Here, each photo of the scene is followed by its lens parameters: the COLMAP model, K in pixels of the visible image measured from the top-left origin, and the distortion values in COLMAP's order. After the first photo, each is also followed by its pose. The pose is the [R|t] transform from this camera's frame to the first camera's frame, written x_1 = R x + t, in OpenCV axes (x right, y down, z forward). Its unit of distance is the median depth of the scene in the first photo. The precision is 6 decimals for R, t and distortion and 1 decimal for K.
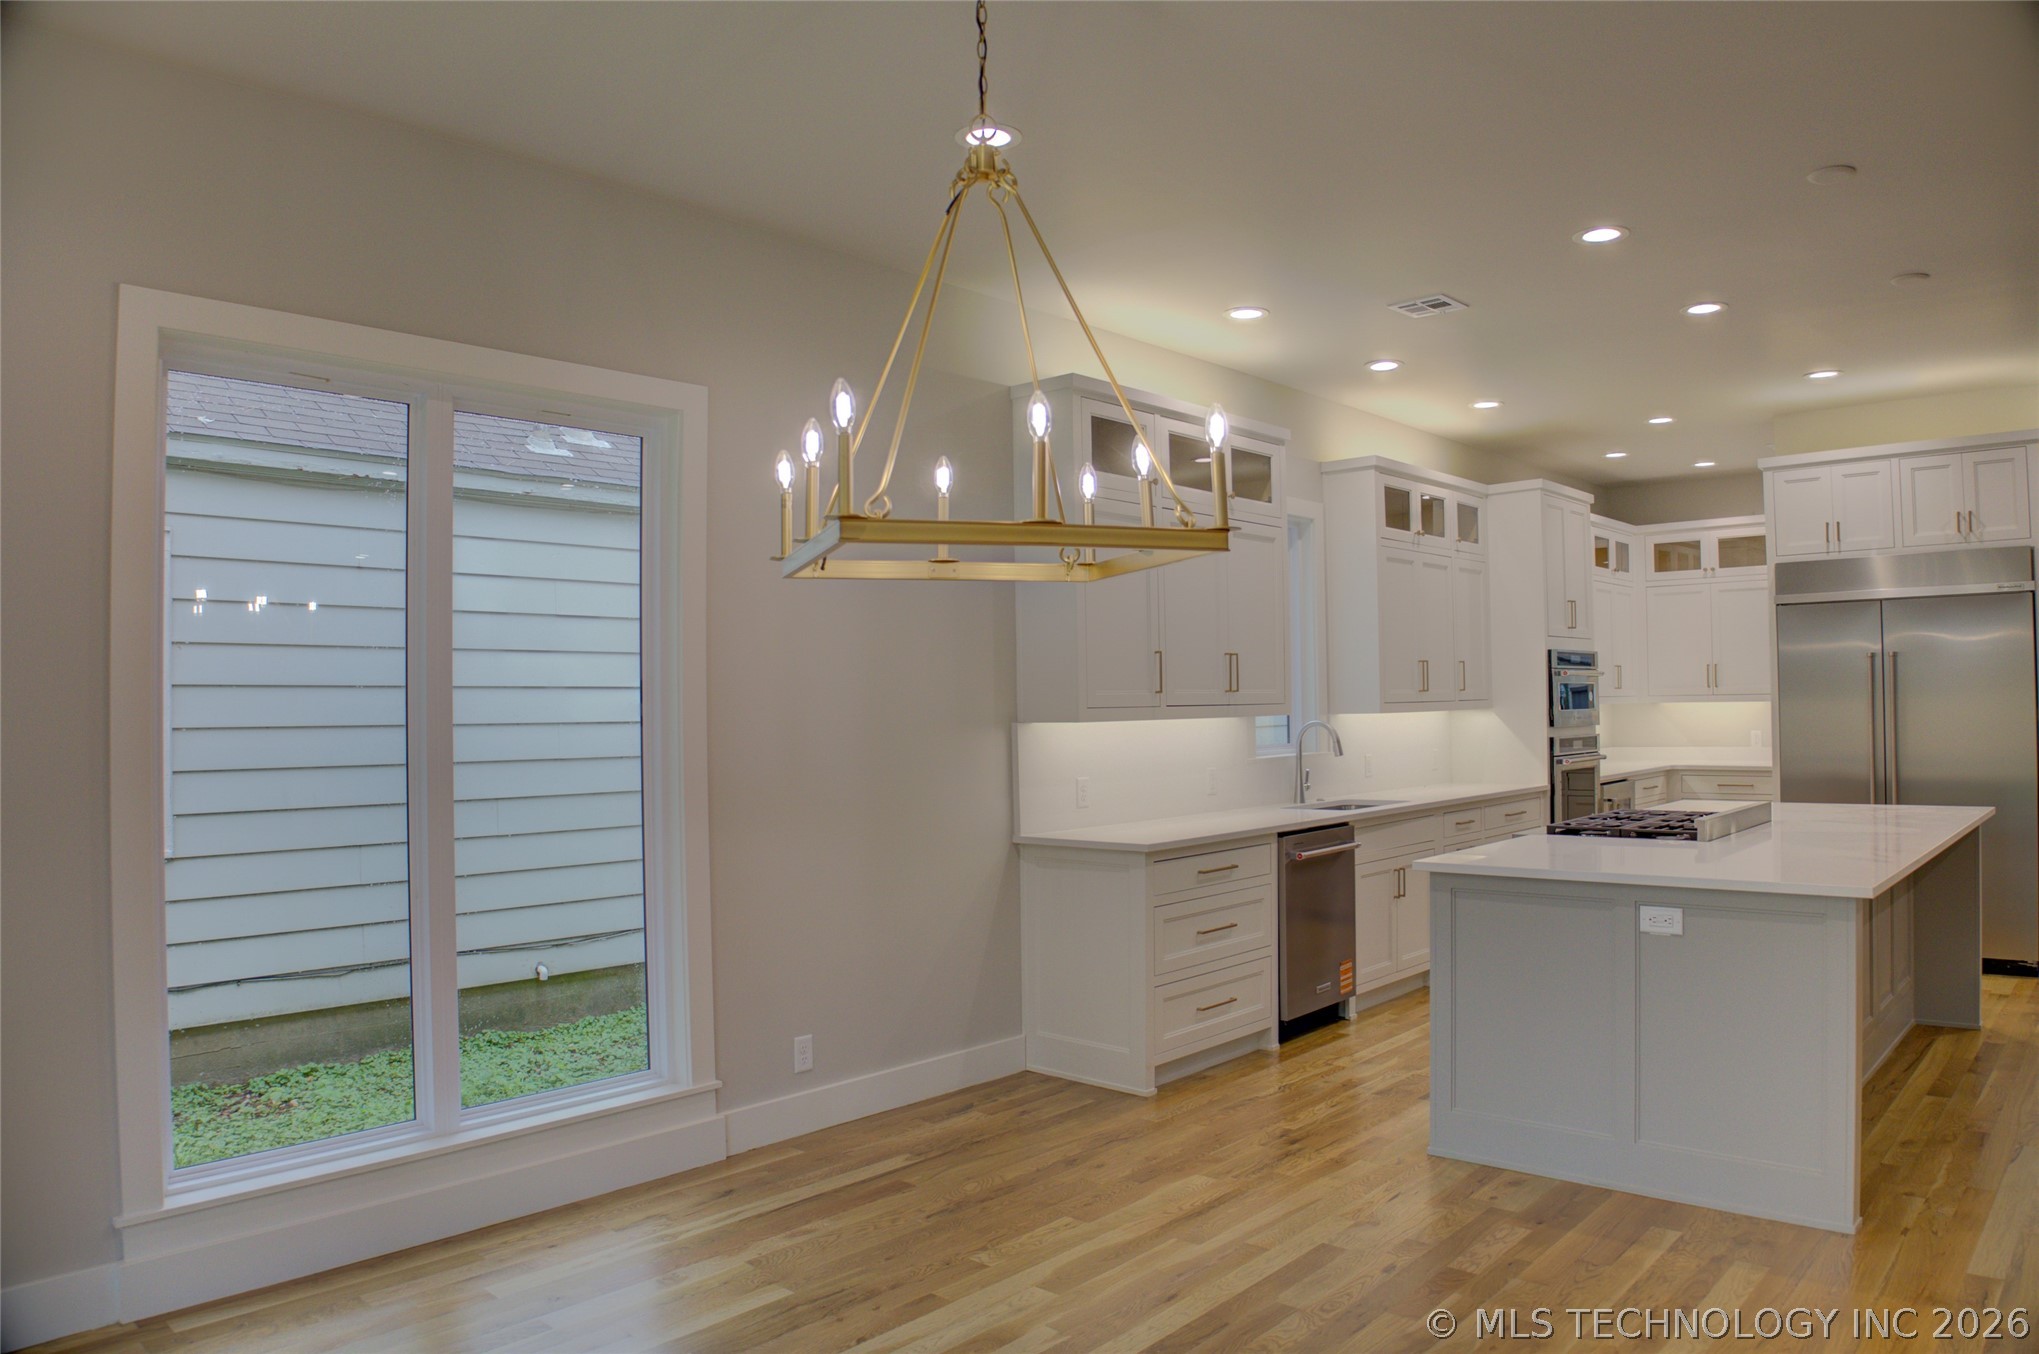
lens RADIAL K [[1356.0, 0, 1021.6], [0, 1356.0, 687.9], [0, 0, 1]] dist [-0.077727, 0.012489]
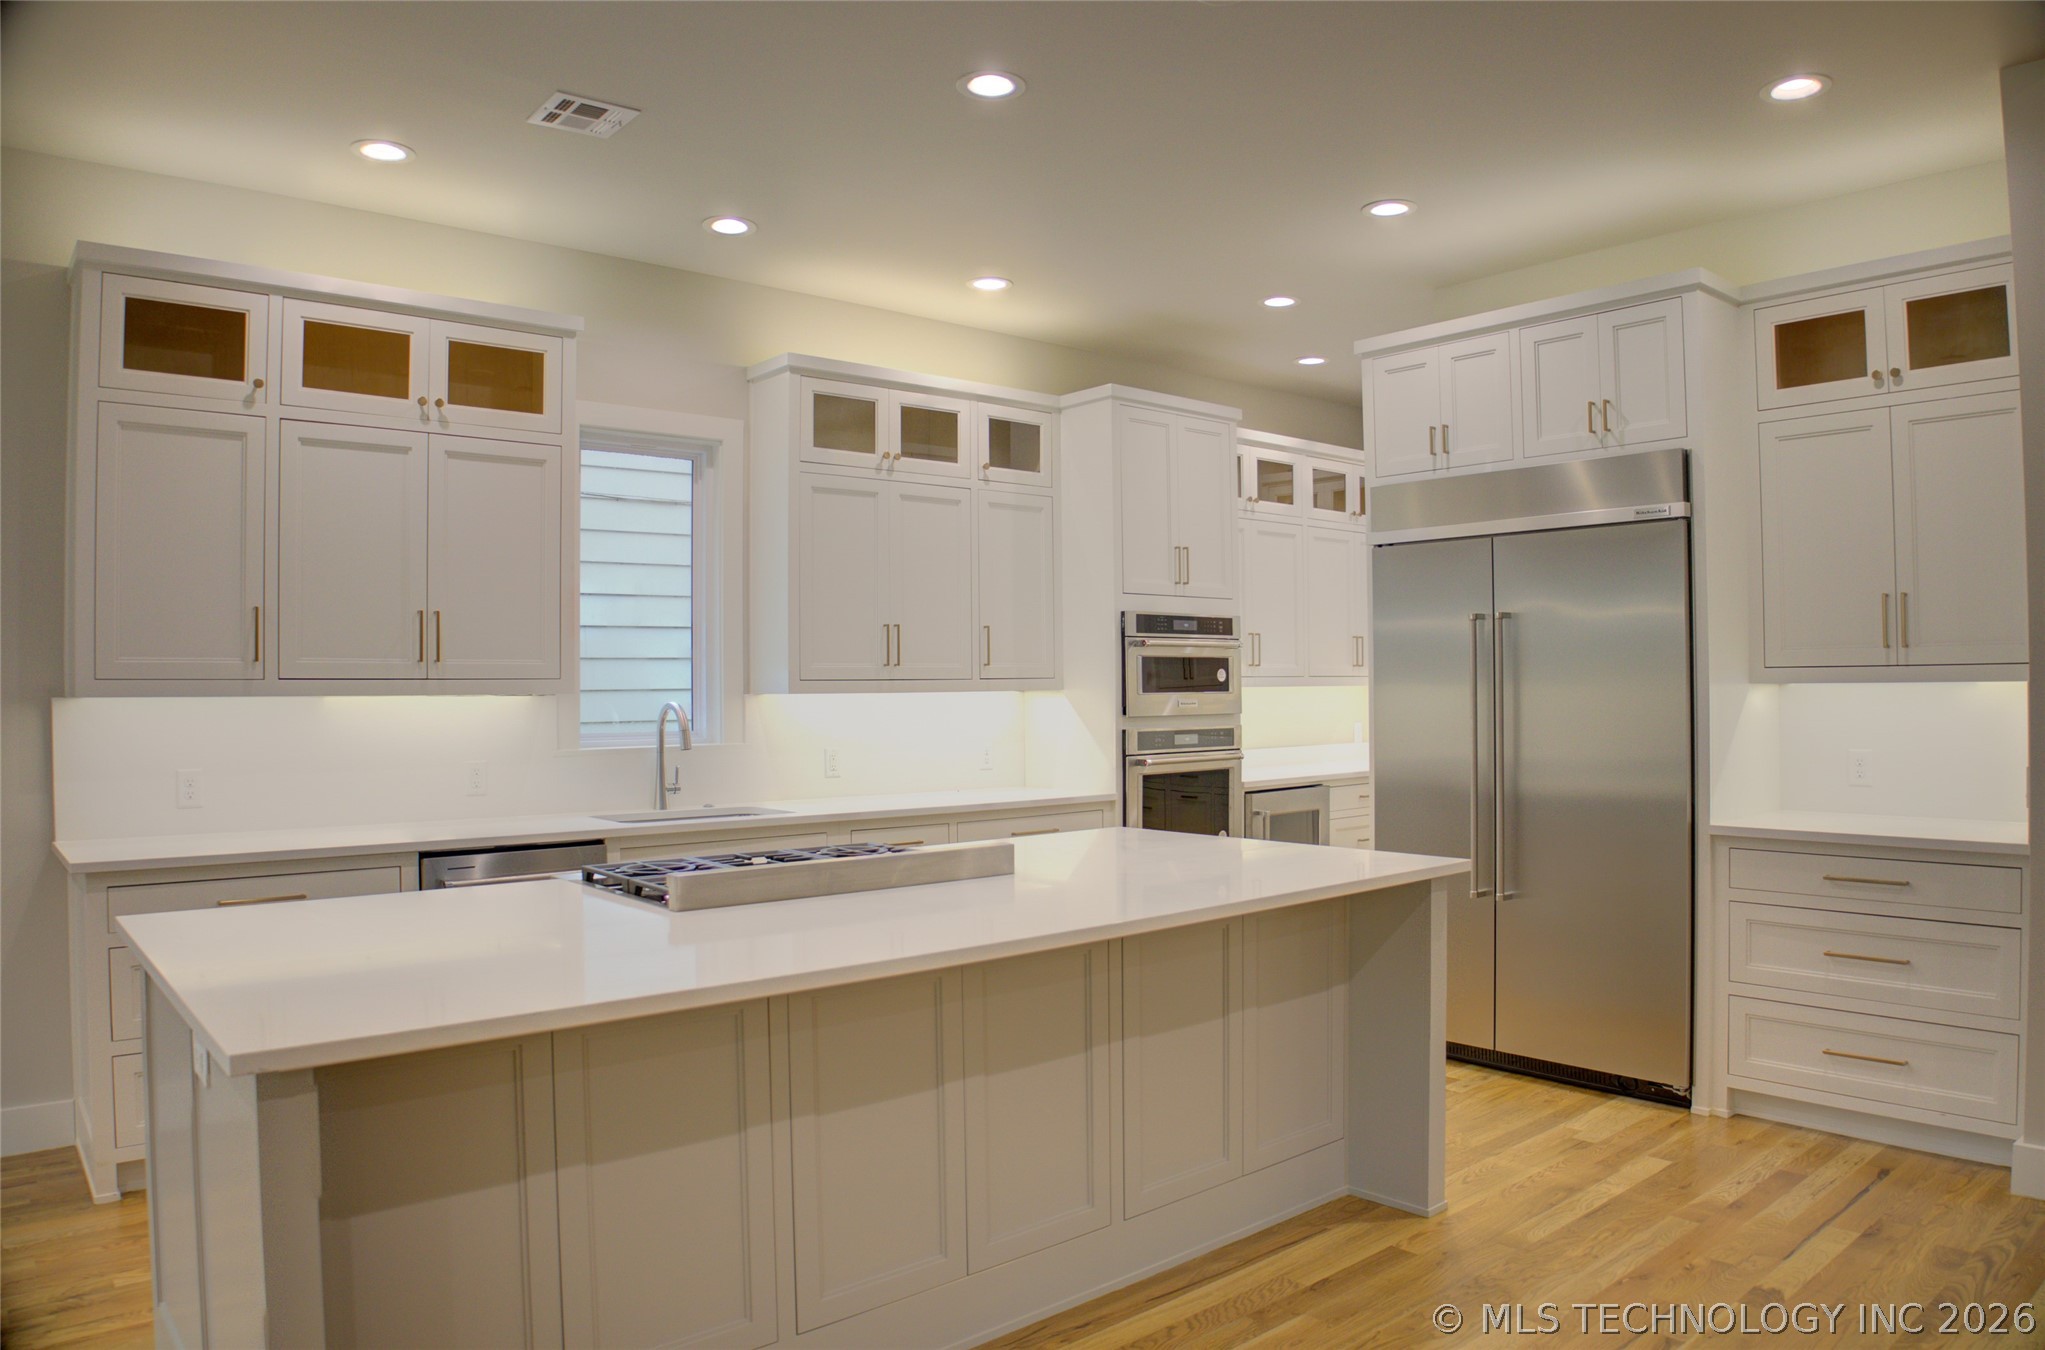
lens RADIAL K [[1360.0, 0, 1026.9], [0, 1360.0, 660.6], [0, 0, 1]] dist [-0.077727, 0.012489]
pose [[0.989477, 0.008527, -0.144438, 0.520022], [-0.009206, 0.999949, -0.004033, 0.002504], [0.144396, 0.005320, 0.989506, 0.275740]]
